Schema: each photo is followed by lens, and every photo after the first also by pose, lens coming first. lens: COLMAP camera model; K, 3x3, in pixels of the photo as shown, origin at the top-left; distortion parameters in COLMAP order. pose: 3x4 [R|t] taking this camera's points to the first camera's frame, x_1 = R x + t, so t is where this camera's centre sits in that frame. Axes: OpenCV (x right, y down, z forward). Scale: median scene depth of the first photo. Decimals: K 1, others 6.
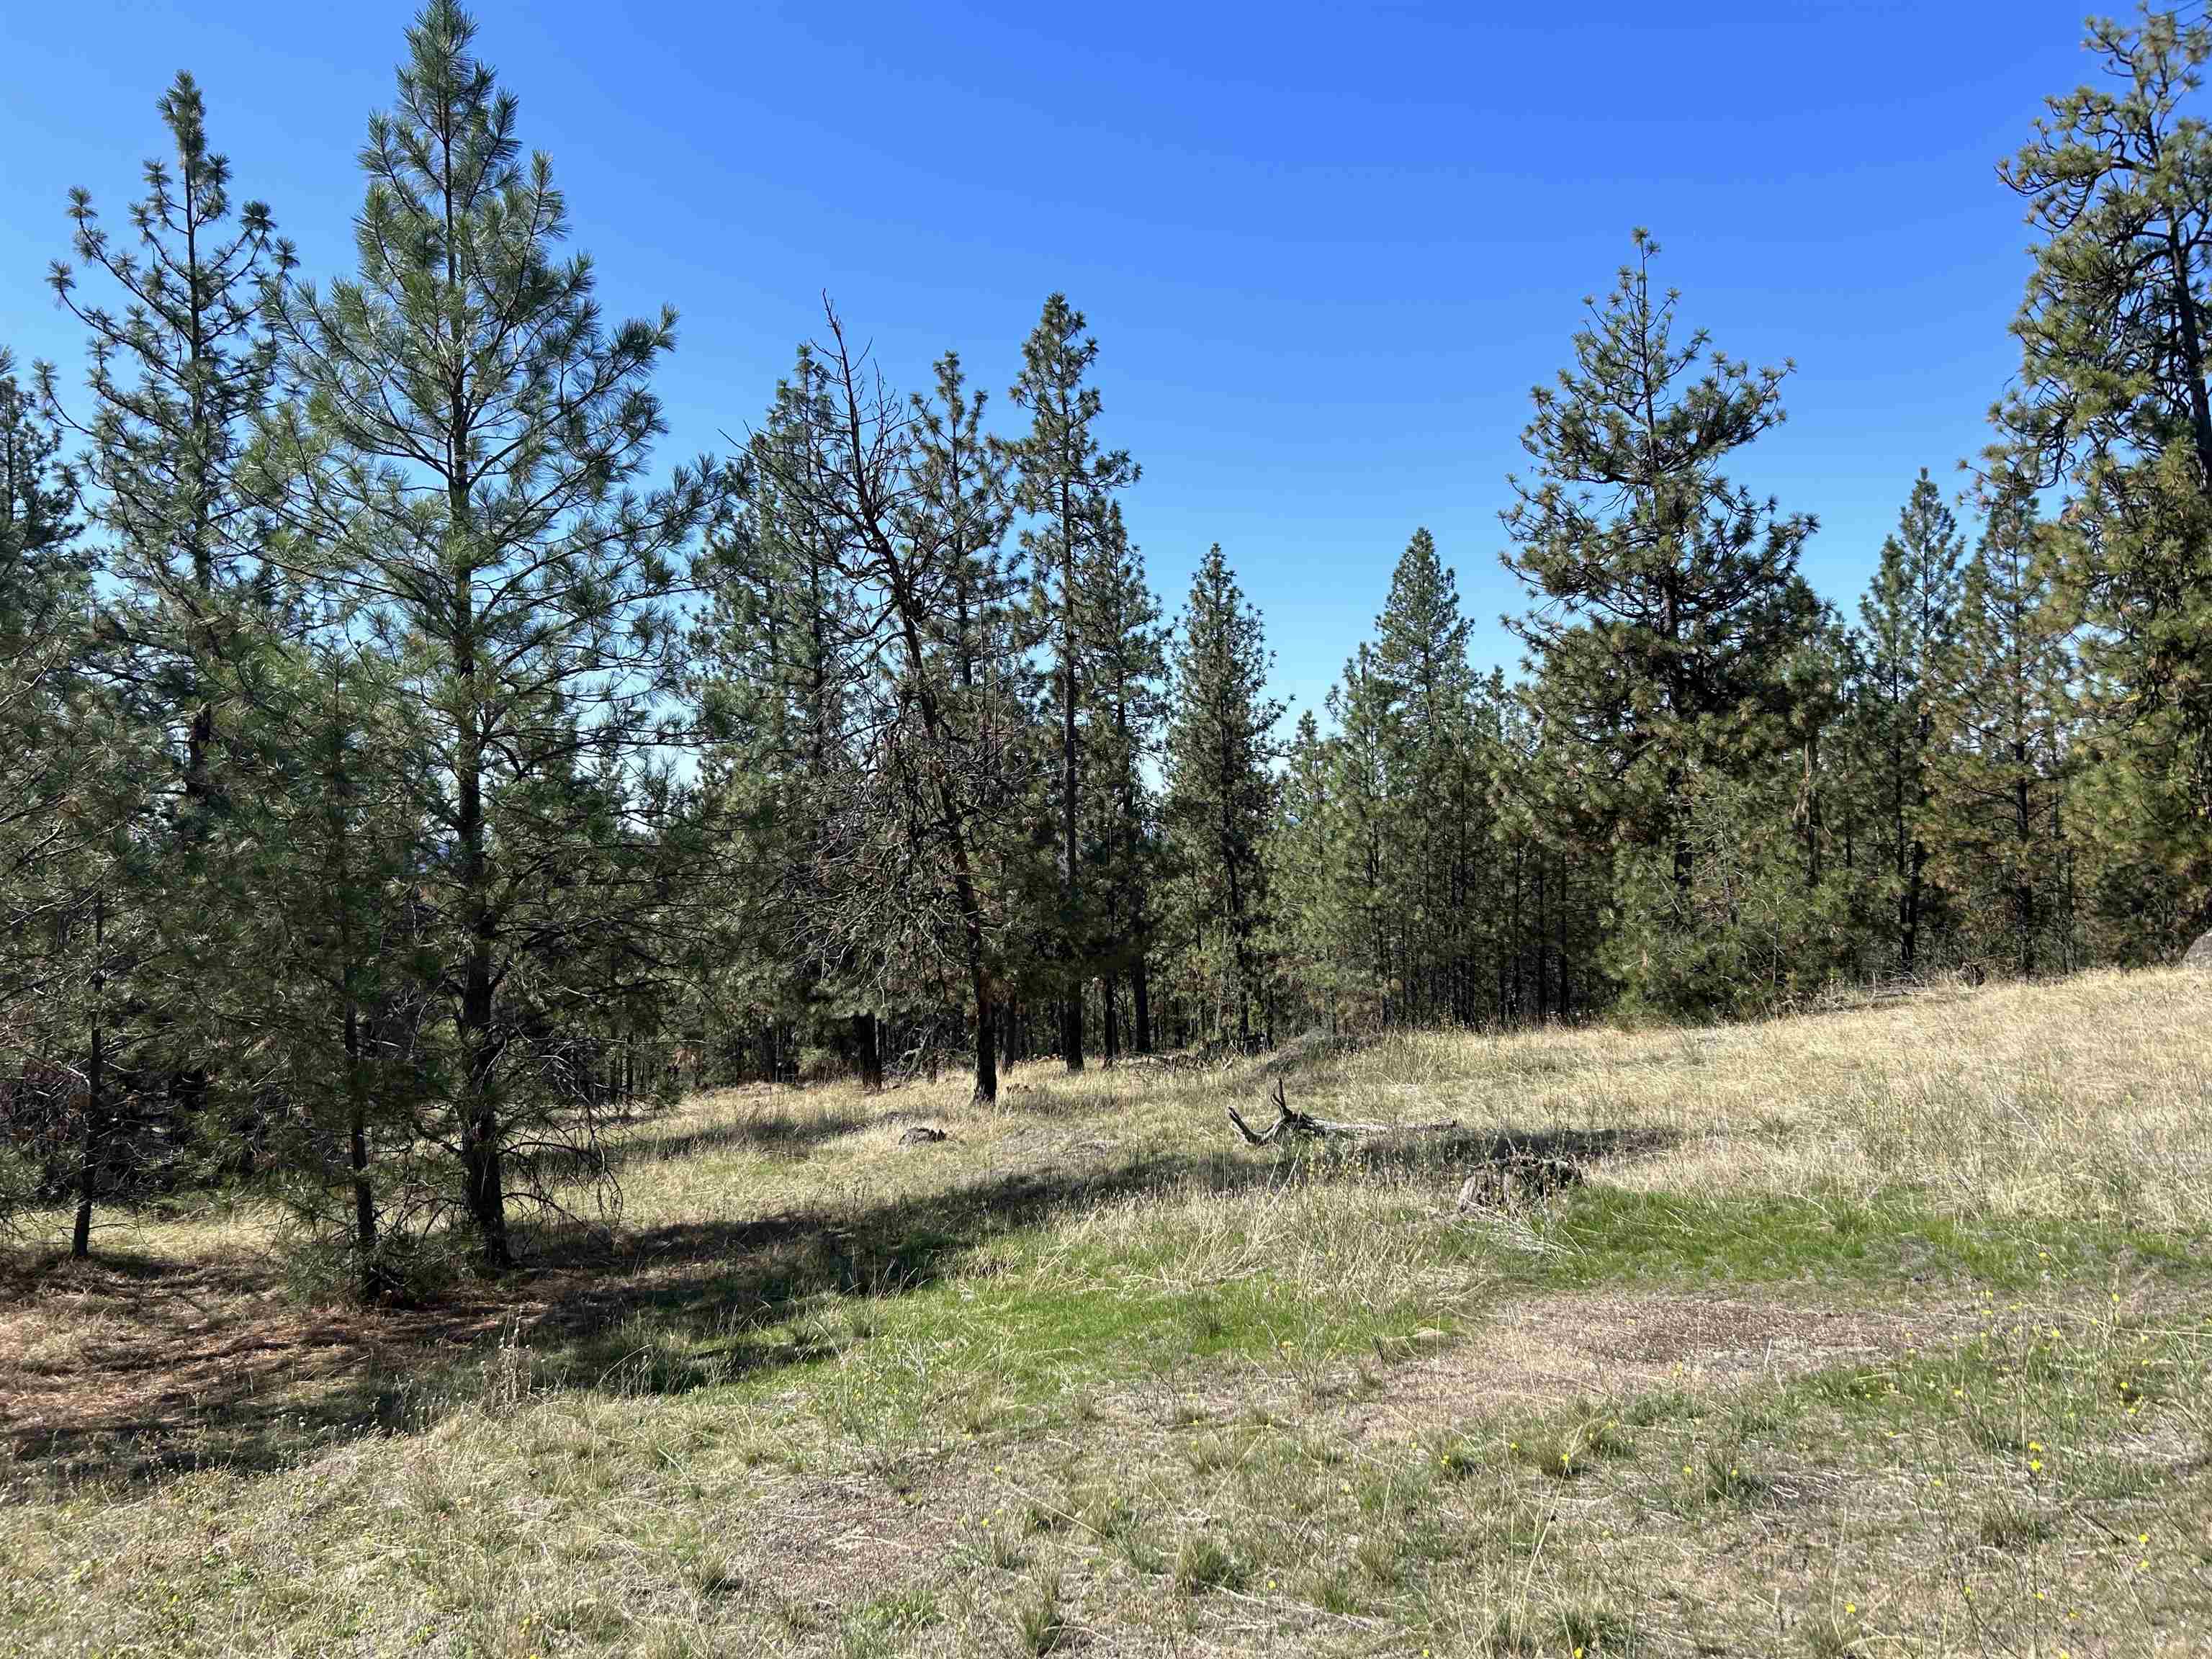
lens RADIAL K [[1687.9, 0, 1157.4], [0, 1687.9, 847.8], [0, 0, 1]] dist [0.070328, -0.066822]
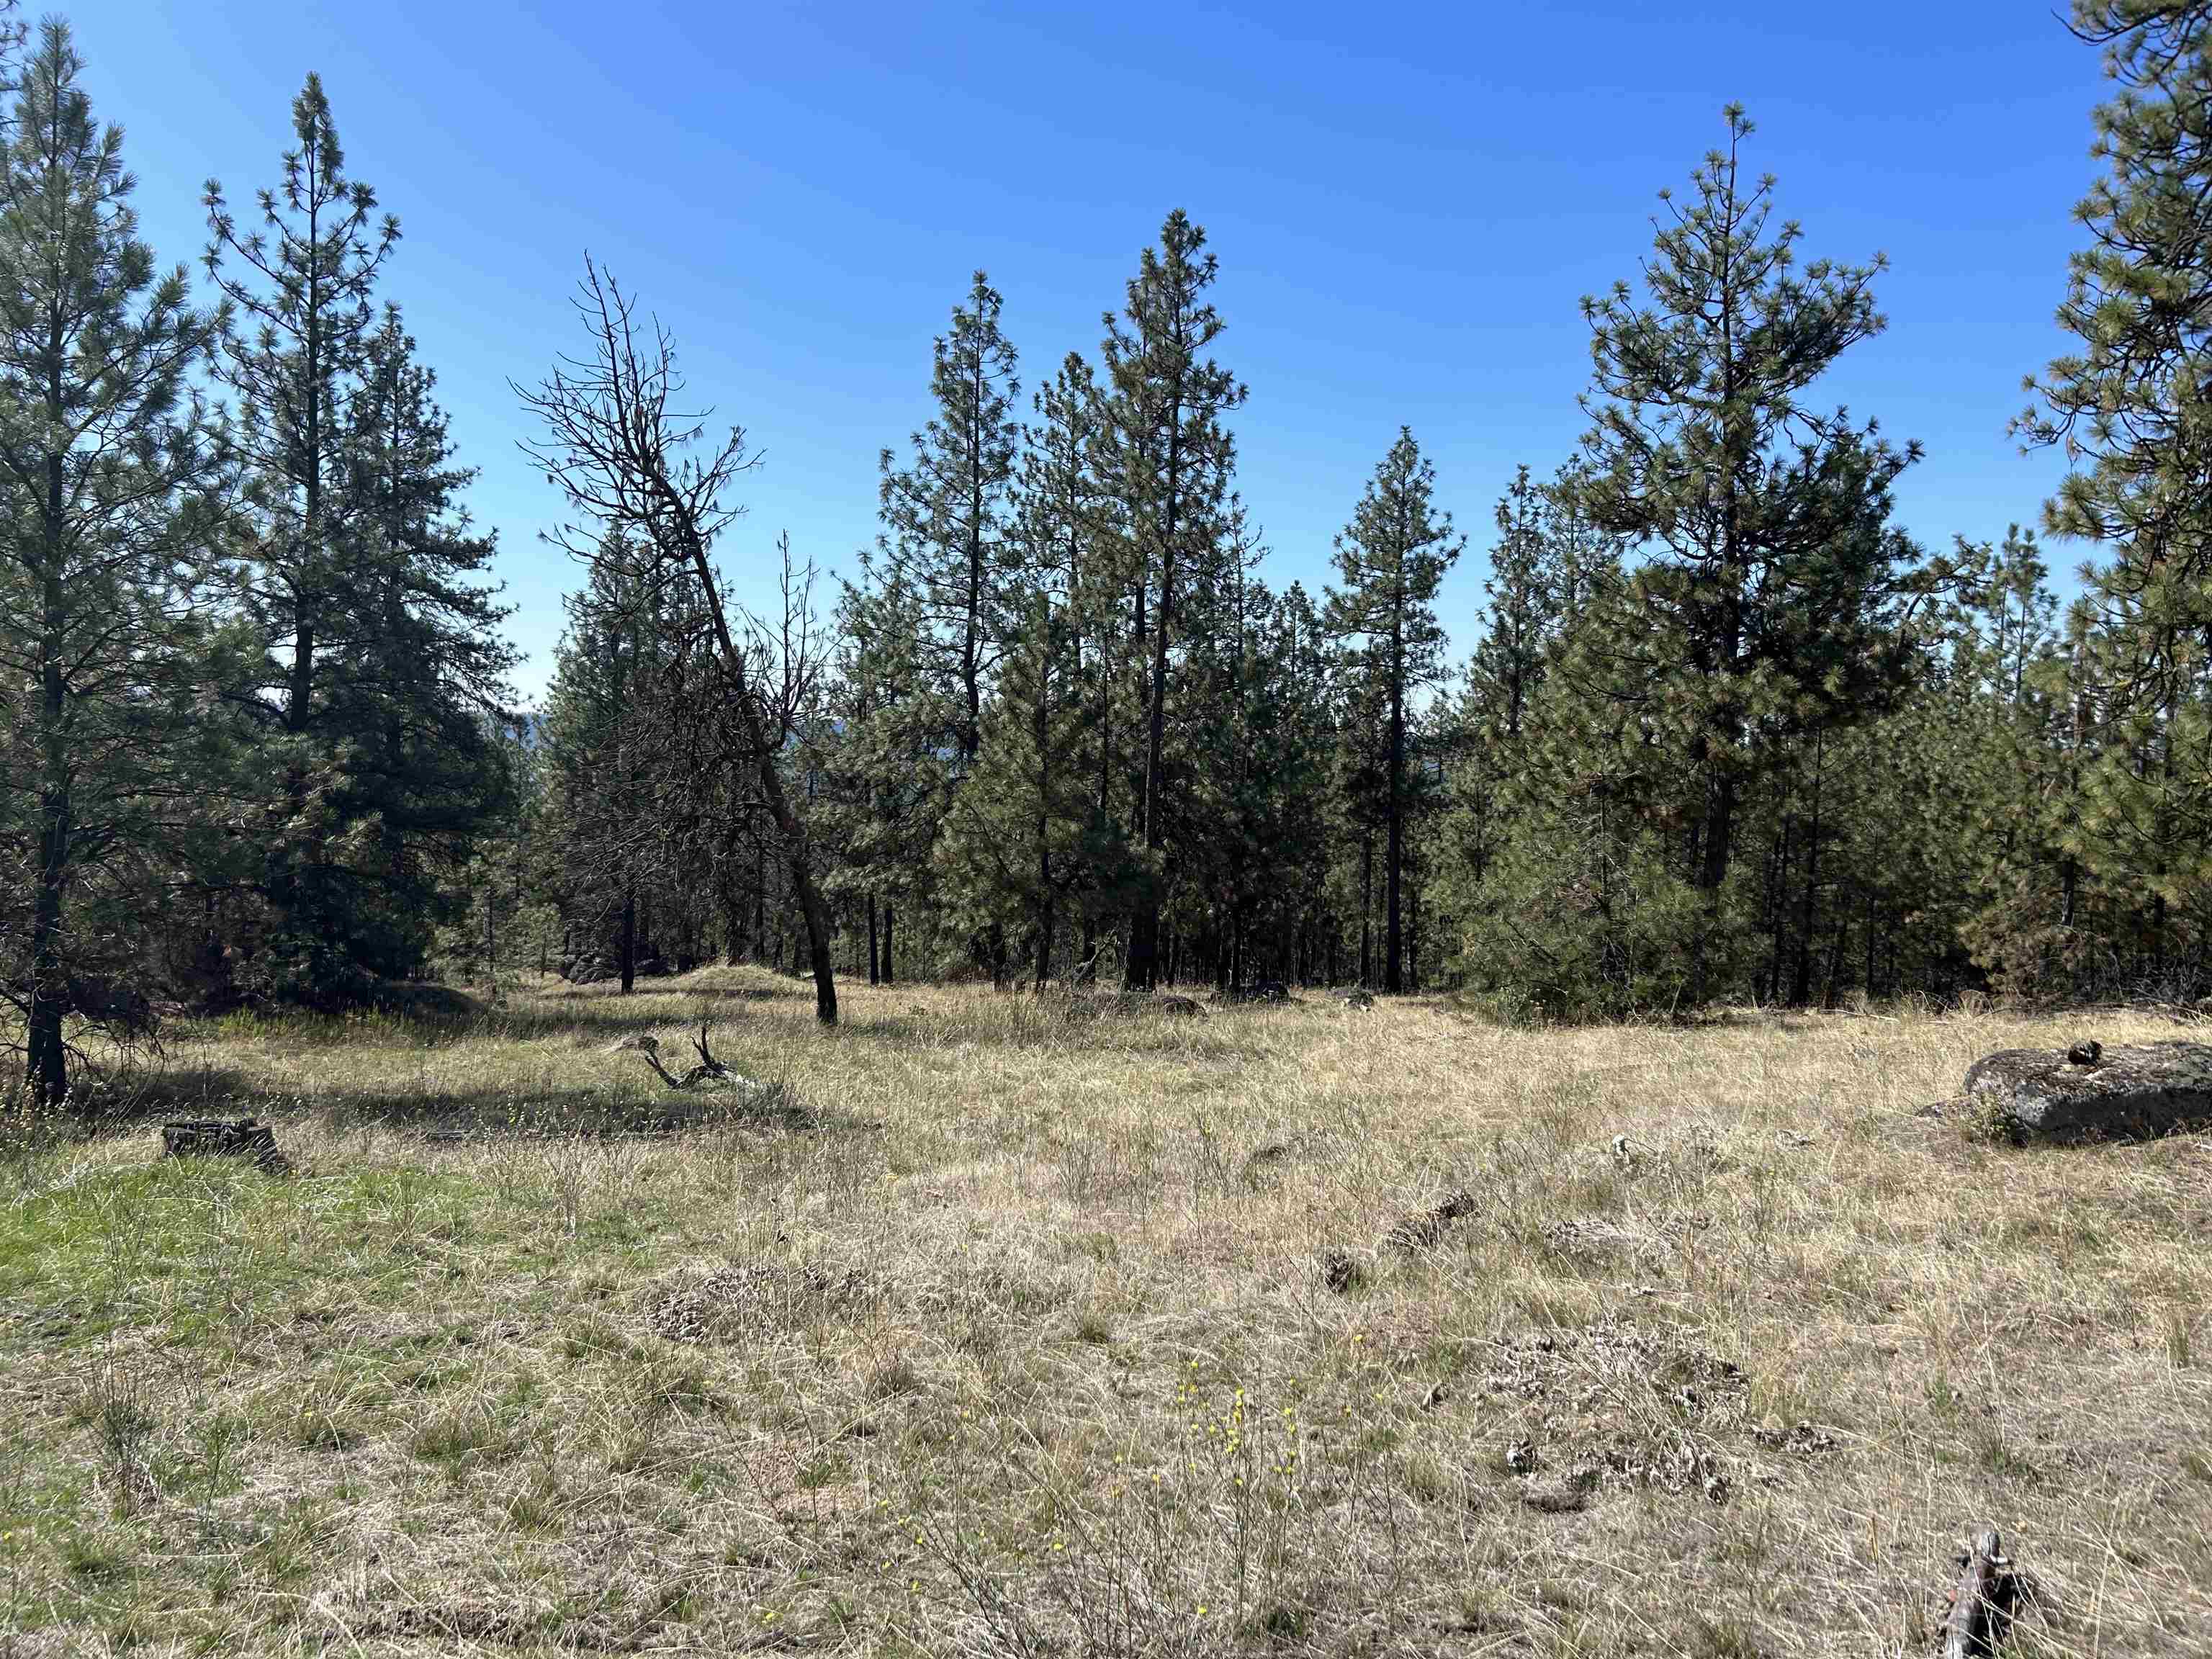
lens RADIAL K [[1702.0, 0, 1106.0], [0, 1702.0, 829.5], [0, 0, 1]] dist [0.056010, -0.059939]
pose [[0.929361, 0.078770, -0.360671, 0.520800], [-0.062295, 0.996423, 0.057099, -0.045518], [0.363878, -0.030597, 0.930944, 0.103329]]
